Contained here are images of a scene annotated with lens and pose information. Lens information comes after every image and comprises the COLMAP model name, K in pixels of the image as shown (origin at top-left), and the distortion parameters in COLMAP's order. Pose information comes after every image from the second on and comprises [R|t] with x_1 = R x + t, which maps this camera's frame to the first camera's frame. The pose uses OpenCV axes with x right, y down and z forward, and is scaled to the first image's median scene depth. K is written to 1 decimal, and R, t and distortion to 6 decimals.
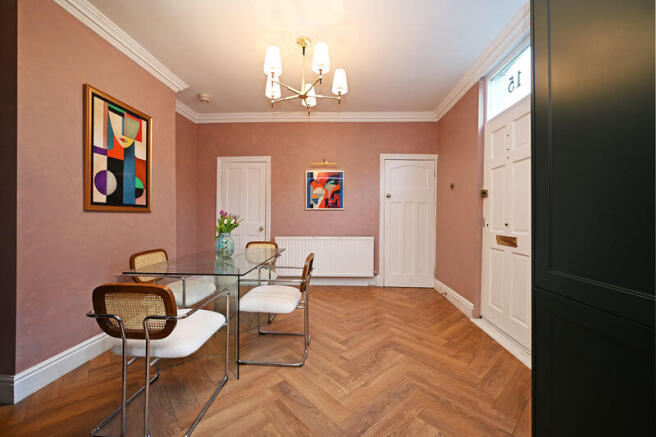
lens RADIAL K [[257.8, 0, 328.7], [0, 257.8, 218.2], [0, 0, 1]] dist [-0.003726, 0.000110]
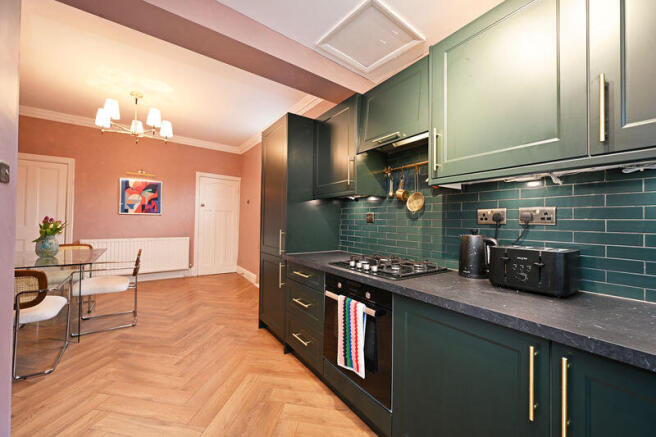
lens RADIAL K [[257.8, 0, 330.4], [0, 257.8, 218.2], [0, 0, 1]] dist [-0.003726, 0.000110]
pose [[0.775642, 0.016198, 0.630965, -0.135230], [-0.013373, 0.999868, -0.009228, -0.026370], [-0.631031, -0.001281, 0.775756, -0.646863]]
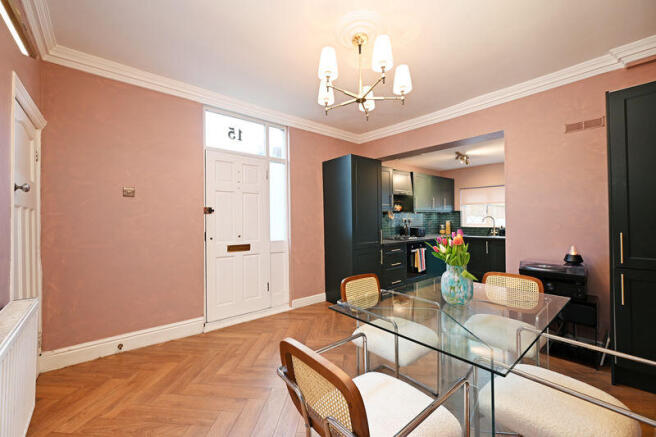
lens RADIAL K [[257.8, 0, 324.6], [0, 257.8, 220.5], [0, 0, 1]] dist [-0.003726, 0.000110]
pose [[-0.681924, 0.009711, 0.731359, -0.585502], [0.010327, 0.999940, -0.003648, -0.045066], [-0.731350, 0.005065, -0.681983, 1.496990]]
